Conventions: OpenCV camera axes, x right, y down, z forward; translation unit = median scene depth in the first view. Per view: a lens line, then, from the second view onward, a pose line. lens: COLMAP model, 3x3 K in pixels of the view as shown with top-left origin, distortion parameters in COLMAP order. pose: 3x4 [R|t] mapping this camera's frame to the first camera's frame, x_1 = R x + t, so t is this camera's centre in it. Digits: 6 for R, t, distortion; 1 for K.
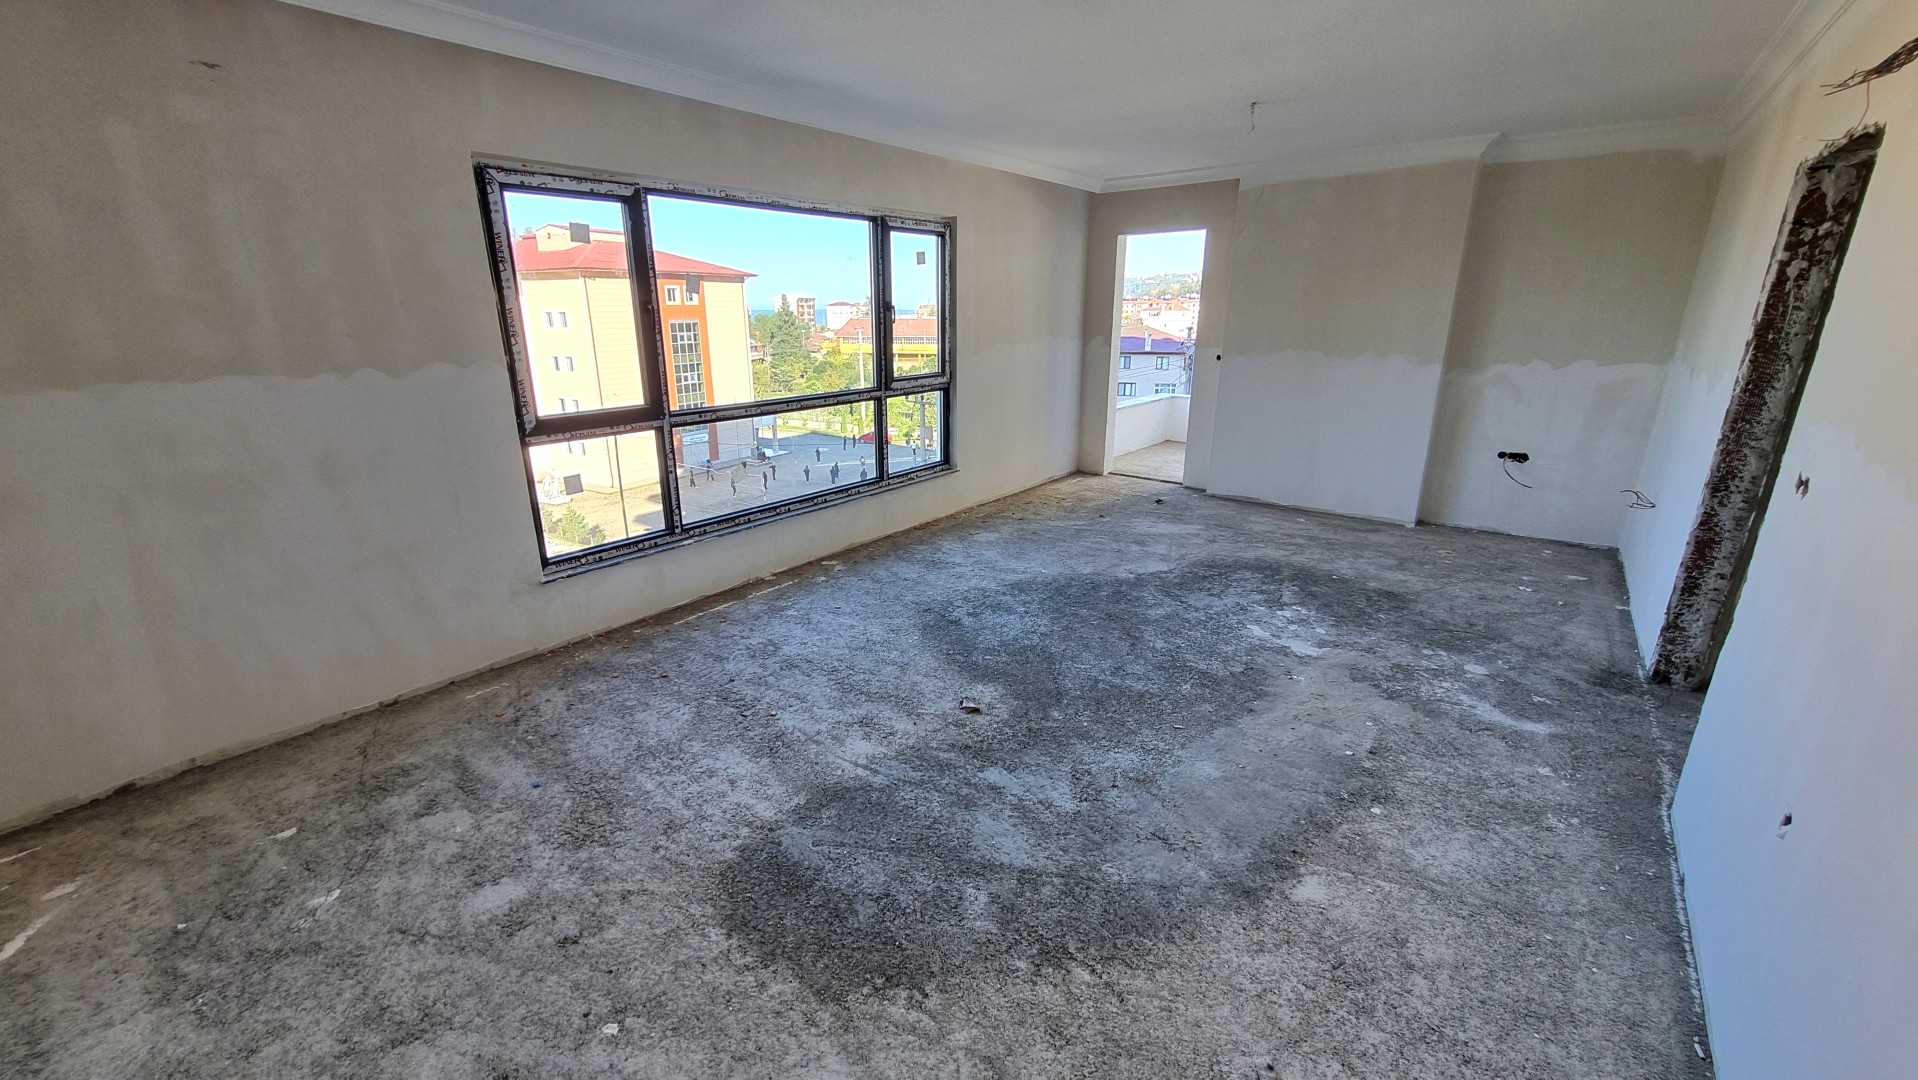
lens RADIAL K [[743.8, 0, 953.0], [0, 743.8, 525.4], [0, 0, 1]] dist [-0.002268, -0.000459]
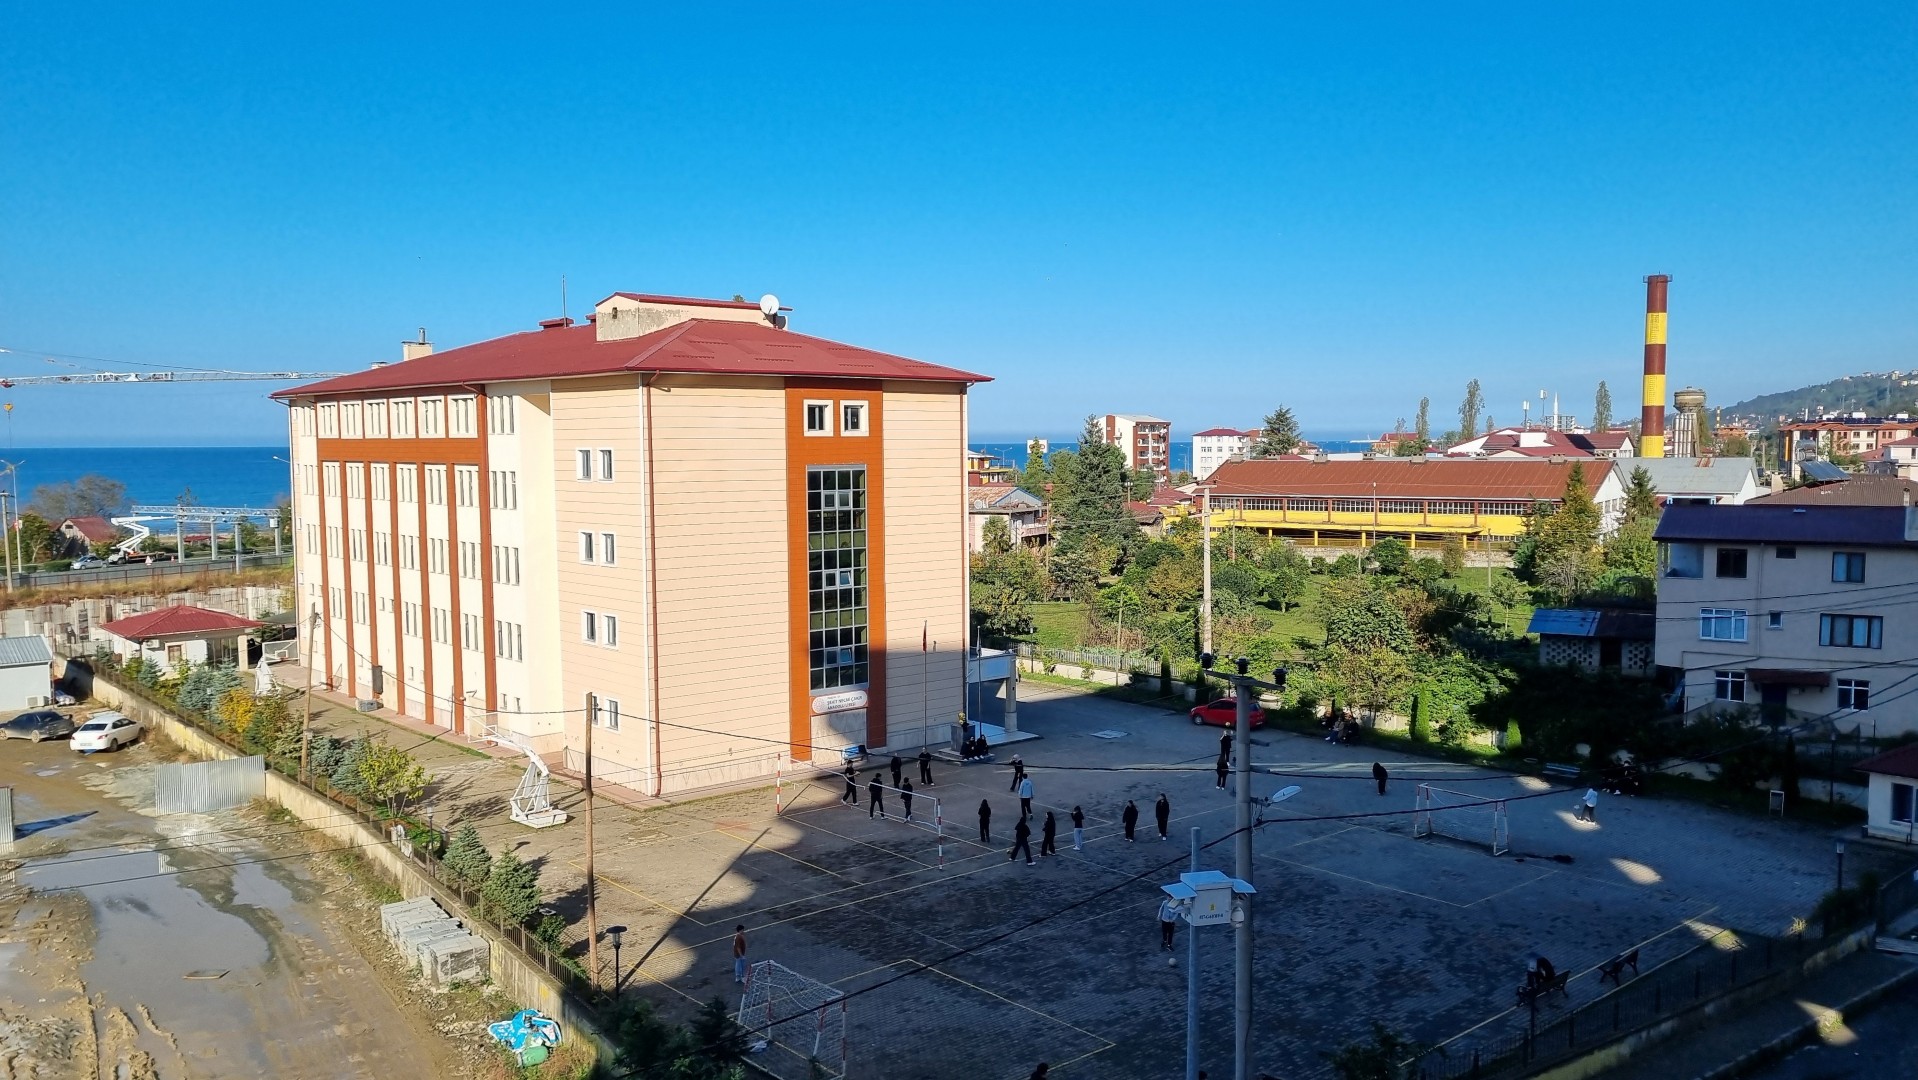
lens RADIAL K [[1448.1, 0, 967.3], [0, 1448.1, 546.4], [0, 0, 1]] dist [0.015104, -0.006559]
pose [[0.945542, 0.020116, -0.324878, 0.039927], [-0.087553, 0.977023, -0.194321, -0.039404], [0.313504, 0.212182, 0.925577, 0.129404]]
